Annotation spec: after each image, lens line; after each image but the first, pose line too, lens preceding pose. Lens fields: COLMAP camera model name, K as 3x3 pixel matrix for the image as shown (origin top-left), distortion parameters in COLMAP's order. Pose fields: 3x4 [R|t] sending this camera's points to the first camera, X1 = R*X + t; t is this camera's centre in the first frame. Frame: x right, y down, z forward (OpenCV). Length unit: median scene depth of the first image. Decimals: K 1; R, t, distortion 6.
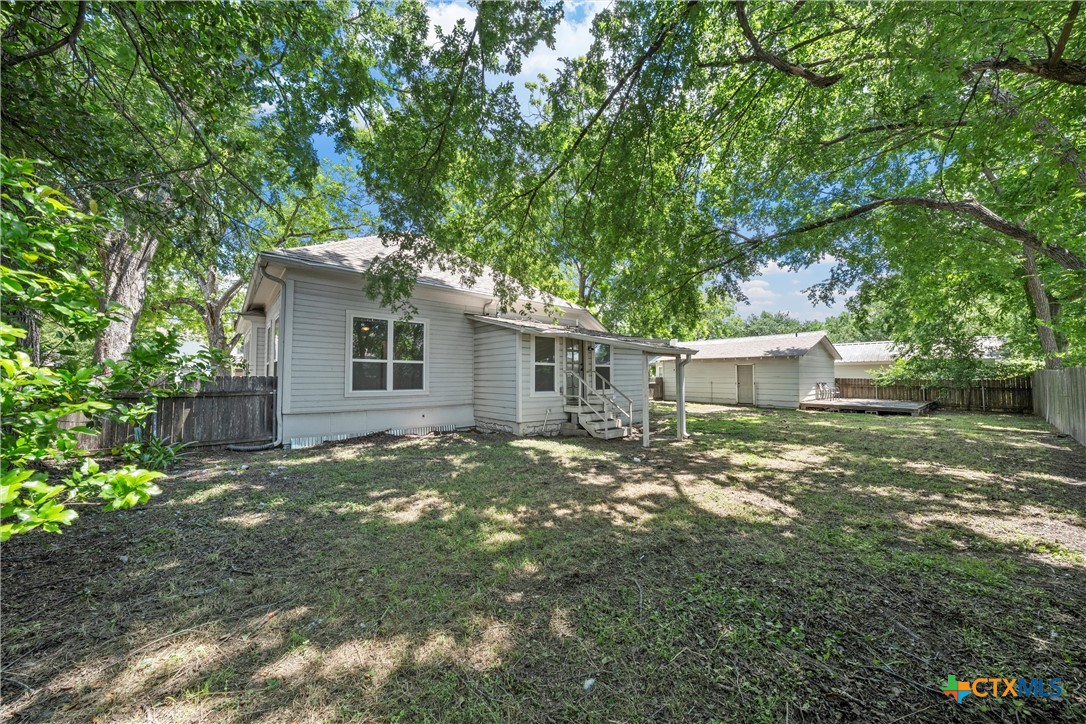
lens RADIAL K [[409.6, 0, 534.3], [0, 409.6, 363.6], [0, 0, 1]] dist [-0.001060, -0.000135]
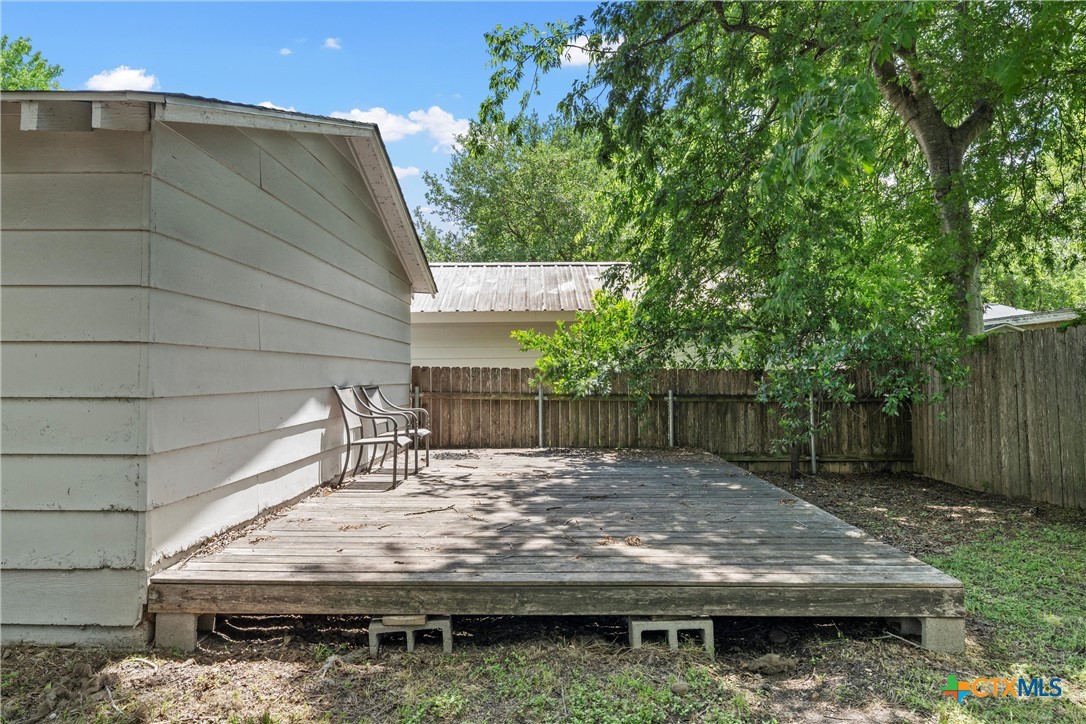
lens RADIAL K [[668.3, 0, 543.0], [0, 668.3, 362.0], [0, 0, 1]] dist [0.001416, 0.000444]
pose [[0.668427, 0.009627, 0.743715, 0.557104], [-0.010944, 0.999935, -0.003108, 0.034252], [-0.743697, -0.006062, 0.668489, 0.761046]]
